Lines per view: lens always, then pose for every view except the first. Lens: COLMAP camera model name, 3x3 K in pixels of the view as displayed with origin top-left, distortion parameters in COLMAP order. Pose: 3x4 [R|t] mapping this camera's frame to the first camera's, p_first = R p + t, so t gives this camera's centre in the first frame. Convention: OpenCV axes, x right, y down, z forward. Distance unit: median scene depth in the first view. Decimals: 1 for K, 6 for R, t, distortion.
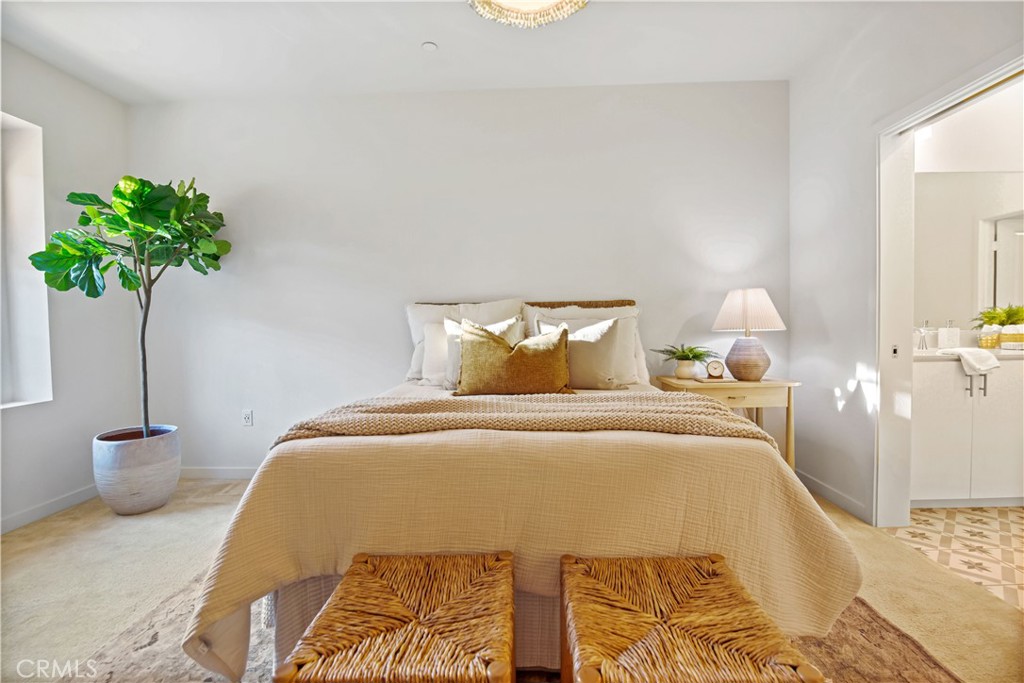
lens RADIAL K [[441.2, 0, 516.0], [0, 441.2, 350.5], [0, 0, 1]] dist [-0.022298, -0.000265]
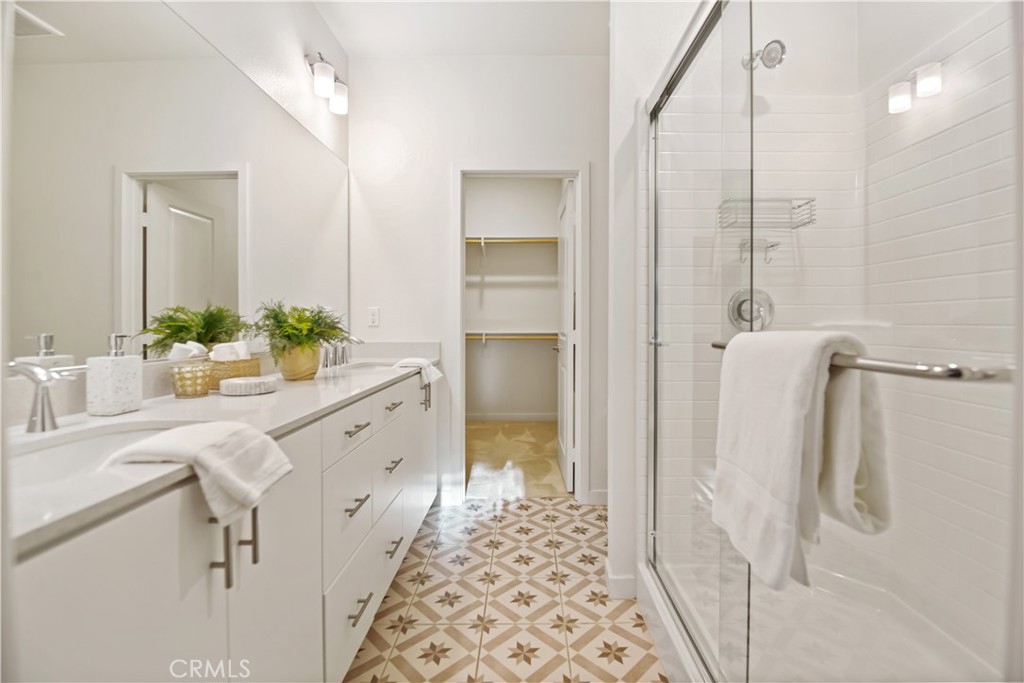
lens RADIAL K [[463.2, 0, 509.3], [0, 463.2, 320.6], [0, 0, 1]] dist [0.000284, -0.000257]
pose [[0.006503, 0.022210, 0.999732, 0.377413], [0.062751, 0.997774, -0.022574, -0.032816], [-0.998008, 0.062881, 0.005094, 0.409339]]
